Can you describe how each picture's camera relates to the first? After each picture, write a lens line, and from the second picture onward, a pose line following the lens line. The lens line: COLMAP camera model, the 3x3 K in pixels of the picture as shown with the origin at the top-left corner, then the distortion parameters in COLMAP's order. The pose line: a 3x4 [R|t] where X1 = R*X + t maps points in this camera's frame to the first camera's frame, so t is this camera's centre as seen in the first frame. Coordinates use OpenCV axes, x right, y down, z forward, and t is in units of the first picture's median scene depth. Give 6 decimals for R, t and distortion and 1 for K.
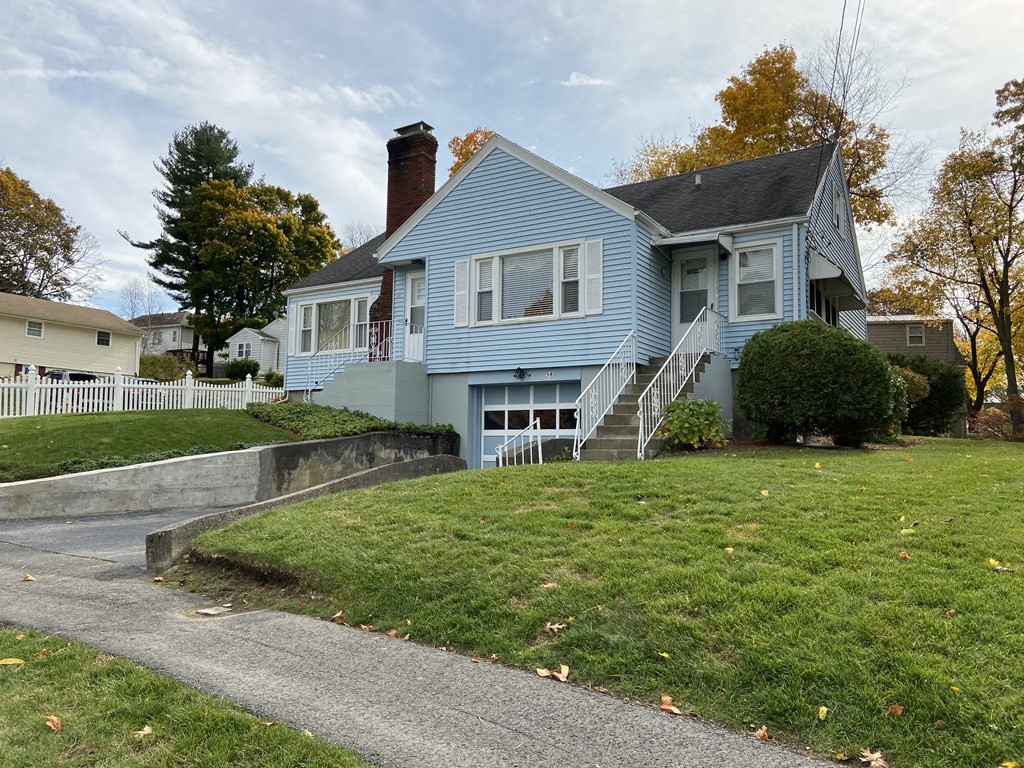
lens RADIAL K [[746.5, 0, 519.6], [0, 746.5, 379.4], [0, 0, 1]] dist [0.121401, -0.144280]
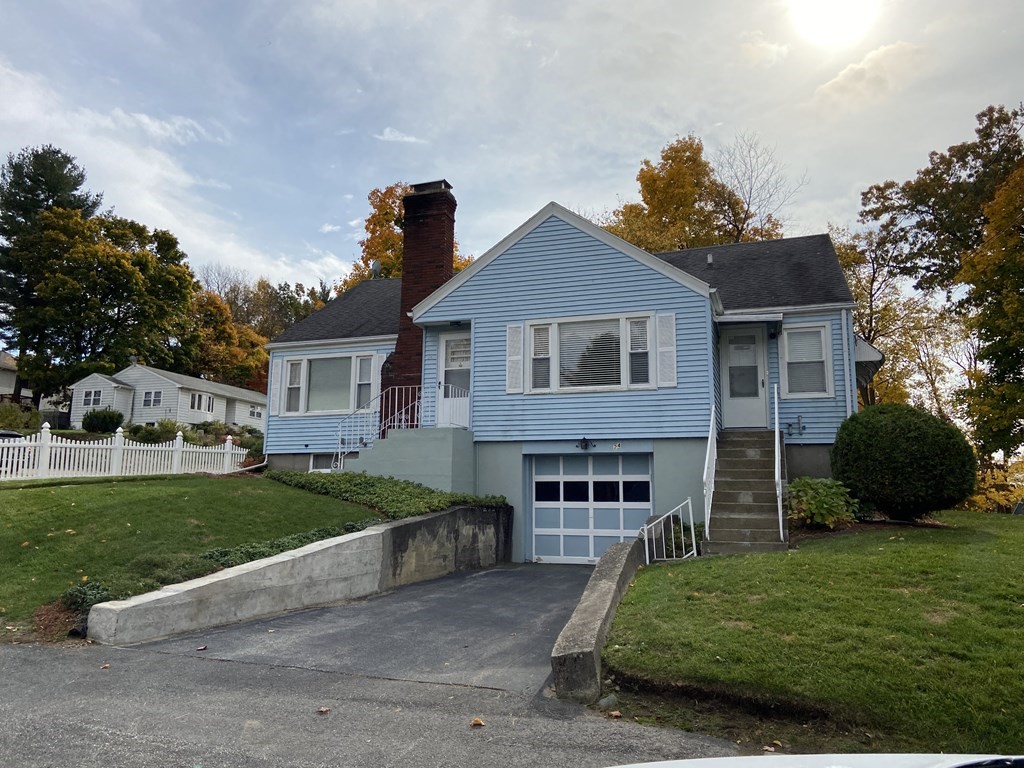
lens RADIAL K [[746.5, 0, 519.6], [0, 746.5, 379.4], [0, 0, 1]] dist [0.121401, -0.144280]
pose [[0.975512, 0.034627, 0.217205, -0.270683], [-0.019067, 0.997125, -0.073331, -0.017001], [-0.219119, 0.067394, 0.973368, 0.057279]]
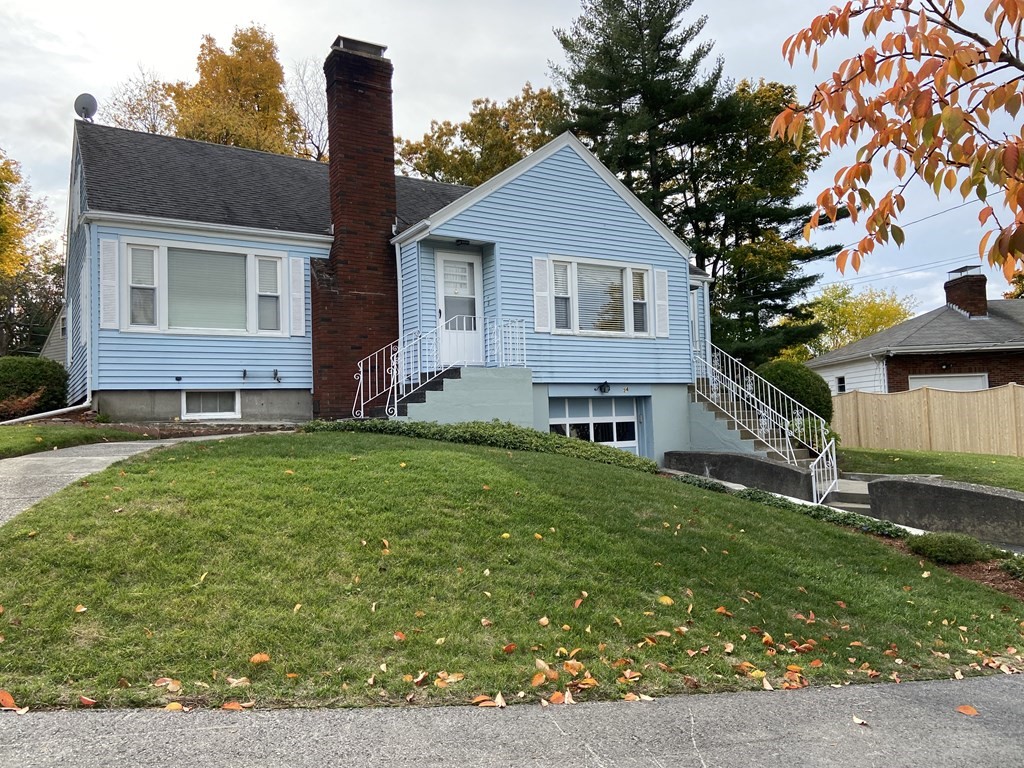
lens RADIAL K [[746.5, 0, 519.6], [0, 746.5, 379.4], [0, 0, 1]] dist [0.121401, -0.144280]
pose [[0.463661, 0.025522, 0.885645, -0.852334], [-0.050847, 0.998704, -0.002160, -0.009719], [-0.884552, -0.044031, 0.464358, 0.579631]]
